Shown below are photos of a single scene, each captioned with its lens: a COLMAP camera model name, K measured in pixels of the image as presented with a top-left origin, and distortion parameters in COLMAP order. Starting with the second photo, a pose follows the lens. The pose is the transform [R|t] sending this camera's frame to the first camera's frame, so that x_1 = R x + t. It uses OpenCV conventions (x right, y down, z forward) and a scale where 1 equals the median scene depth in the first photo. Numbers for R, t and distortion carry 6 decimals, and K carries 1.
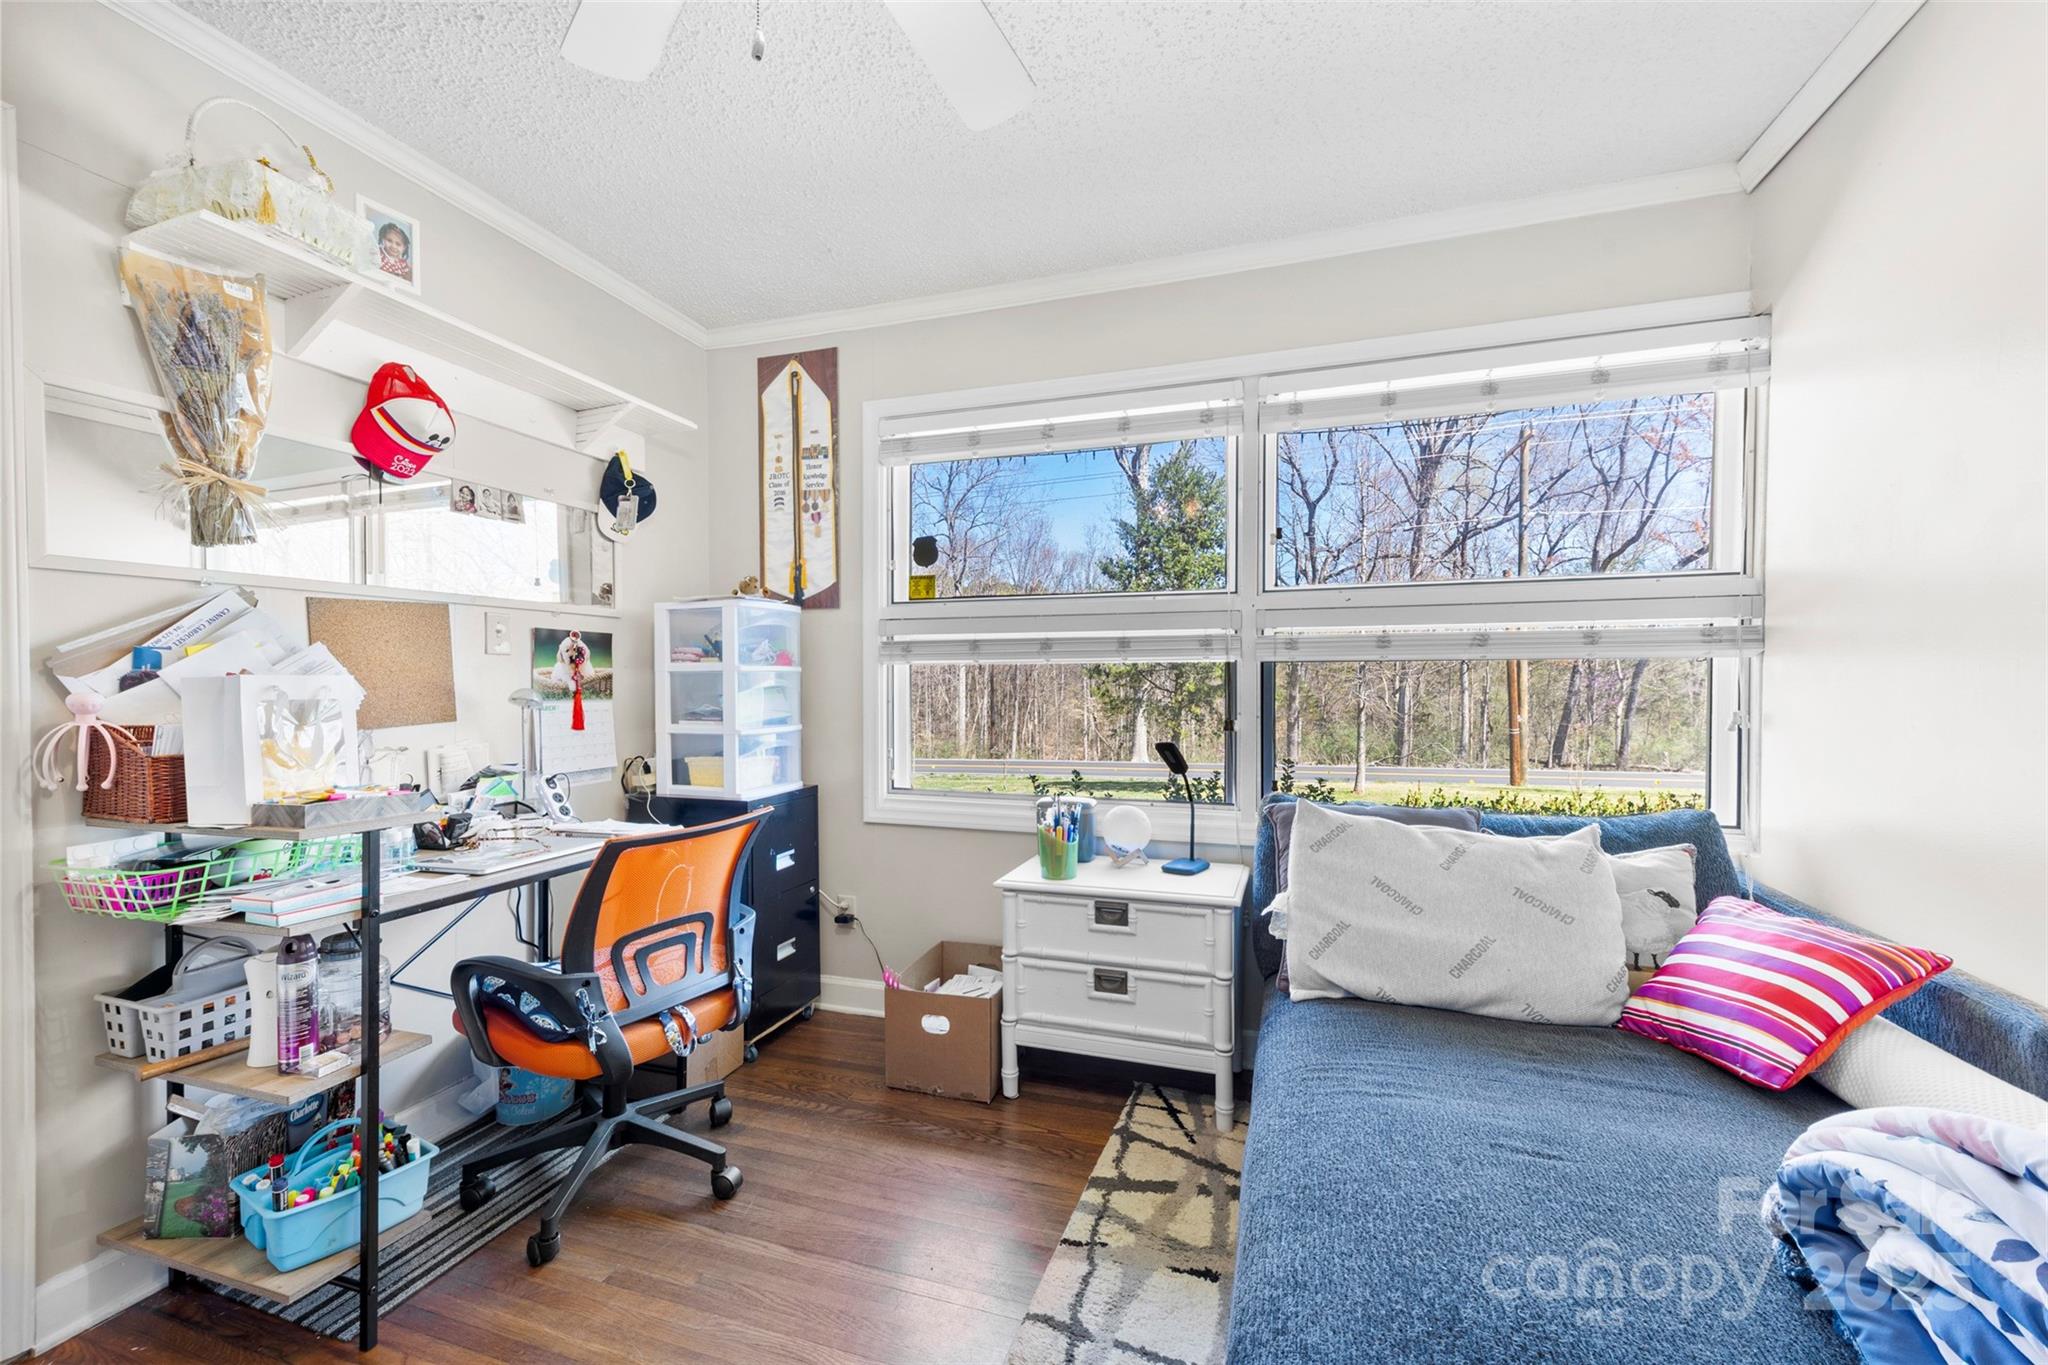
lens RADIAL K [[795.9, 0, 1043.0], [0, 795.9, 692.6], [0, 0, 1]] dist [0.016500, -0.000985]
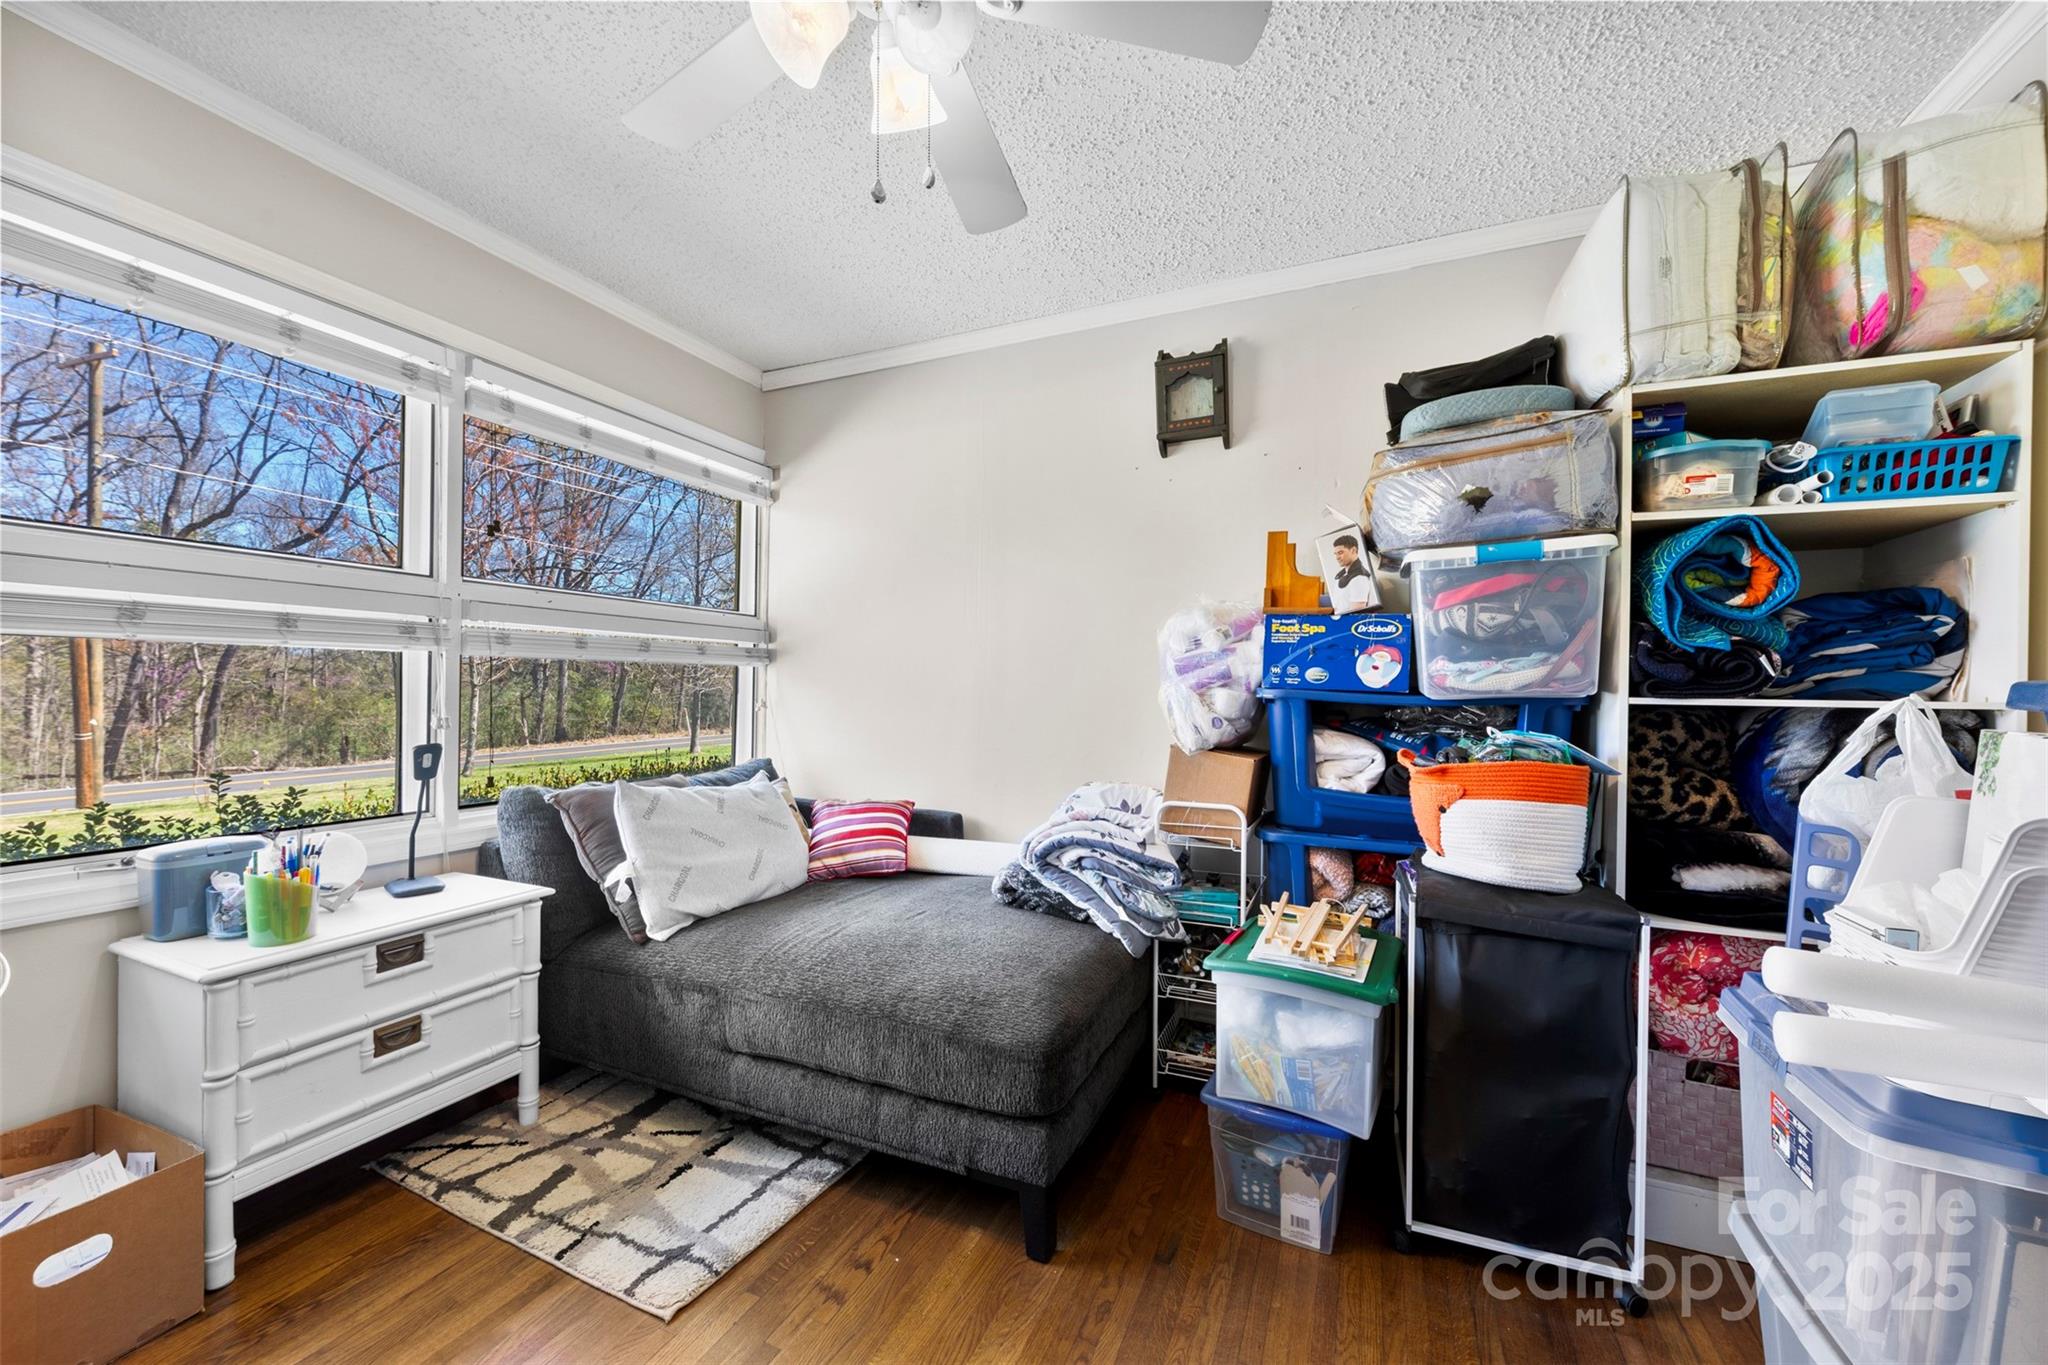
lens RADIAL K [[795.9, 0, 1041.6], [0, 795.9, 686.7], [0, 0, 1]] dist [0.016500, -0.000985]
pose [[0.077839, 0.002283, 0.996963, -0.726390], [-0.003165, 0.999993, -0.002042, -0.000779], [-0.996961, -0.002996, 0.077846, 0.279936]]
